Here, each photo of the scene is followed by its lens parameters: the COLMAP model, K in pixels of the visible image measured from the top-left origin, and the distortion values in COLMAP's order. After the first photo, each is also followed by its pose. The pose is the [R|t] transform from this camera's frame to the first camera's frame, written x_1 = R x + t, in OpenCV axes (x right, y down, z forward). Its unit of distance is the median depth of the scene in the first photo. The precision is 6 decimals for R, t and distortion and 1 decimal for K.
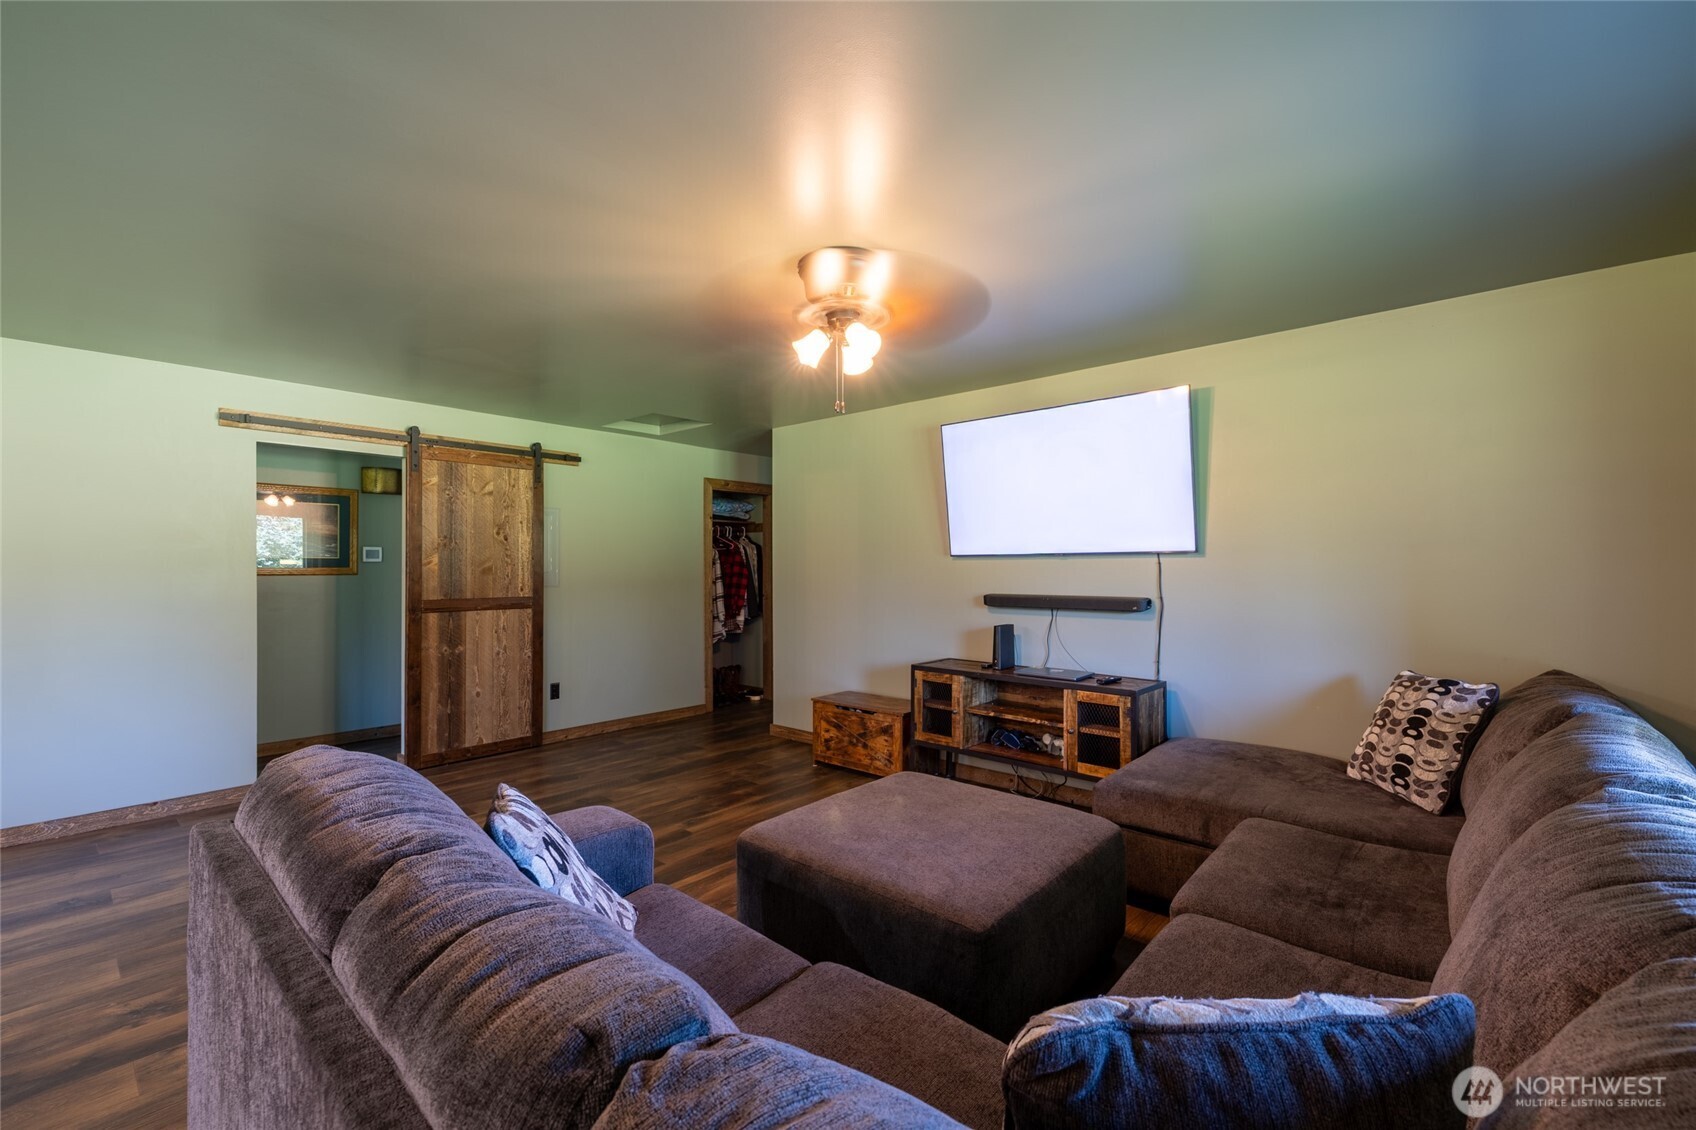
lens RADIAL K [[713.9, 0, 850.8], [0, 713.9, 562.0], [0, 0, 1]] dist [0.002490, 0.001547]
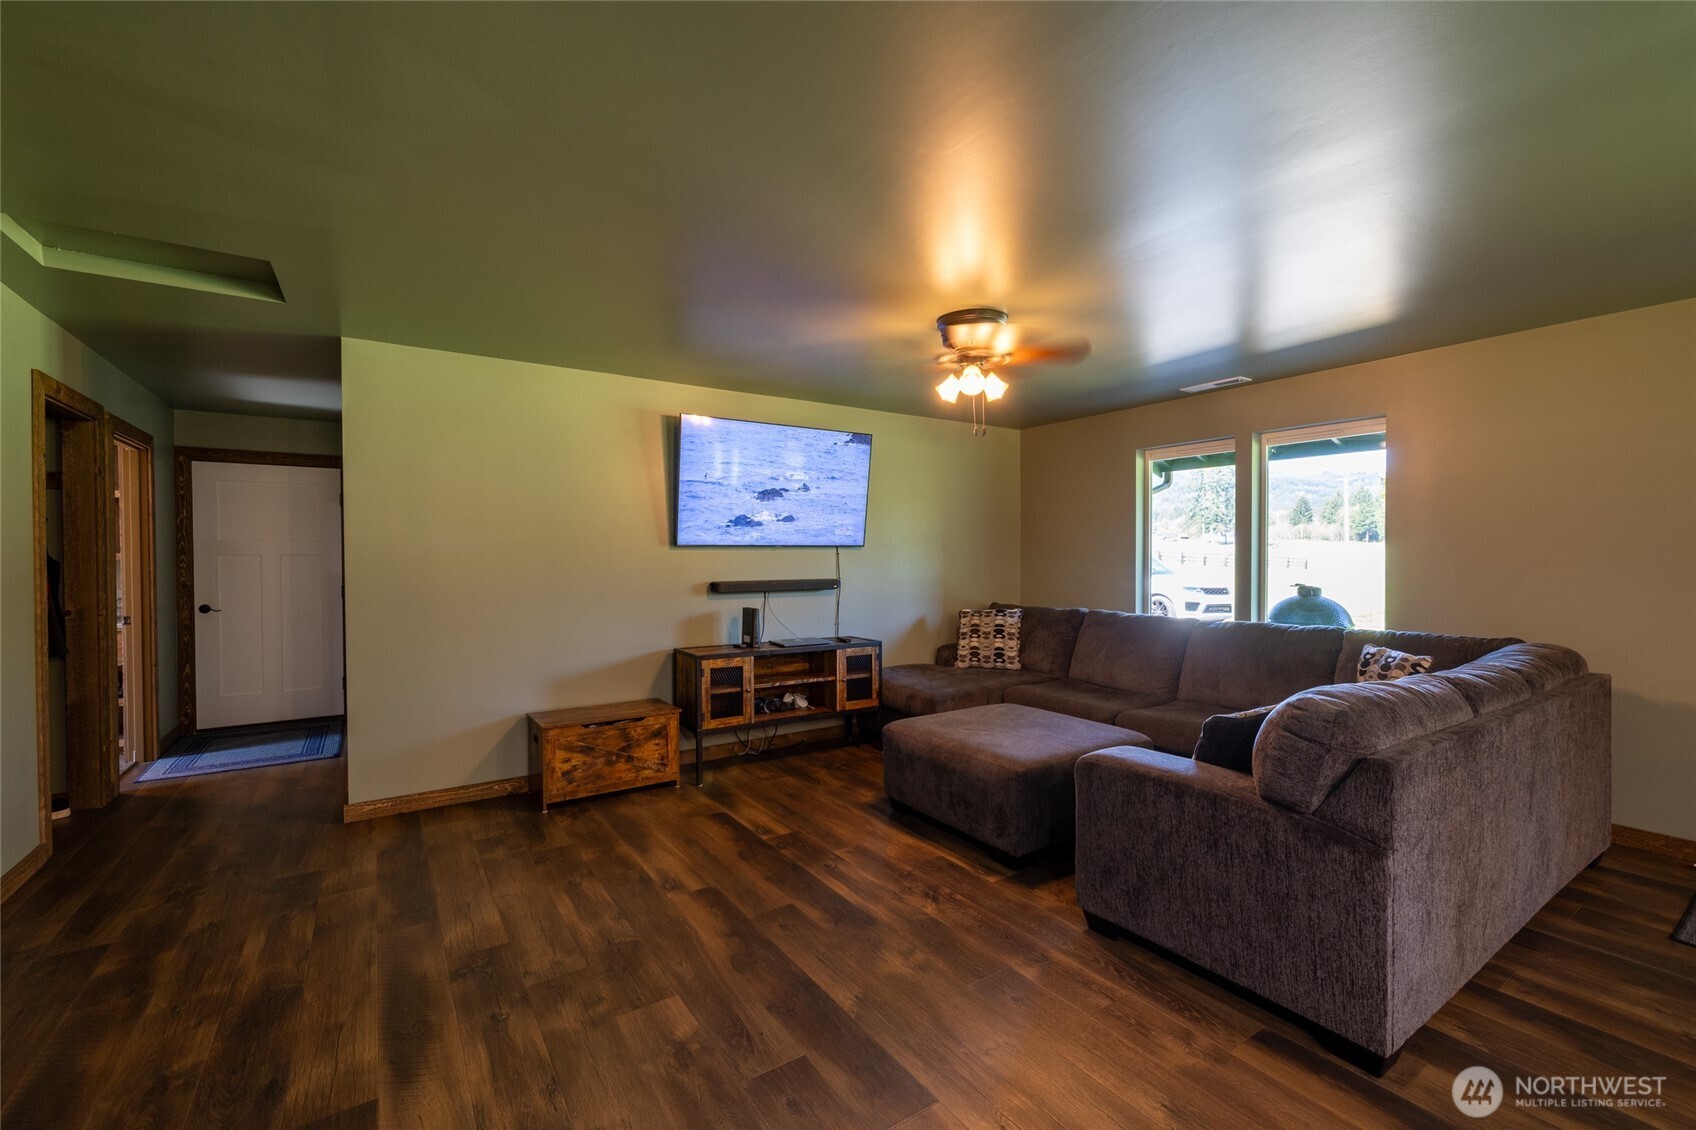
lens RADIAL K [[713.9, 0, 850.6], [0, 713.9, 560.0], [0, 0, 1]] dist [0.002490, 0.001547]
pose [[0.260809, -0.007284, 0.965363, -0.841554], [-0.005330, 0.999945, 0.008985, 0.001650], [-0.965376, -0.007489, 0.260756, 0.560001]]
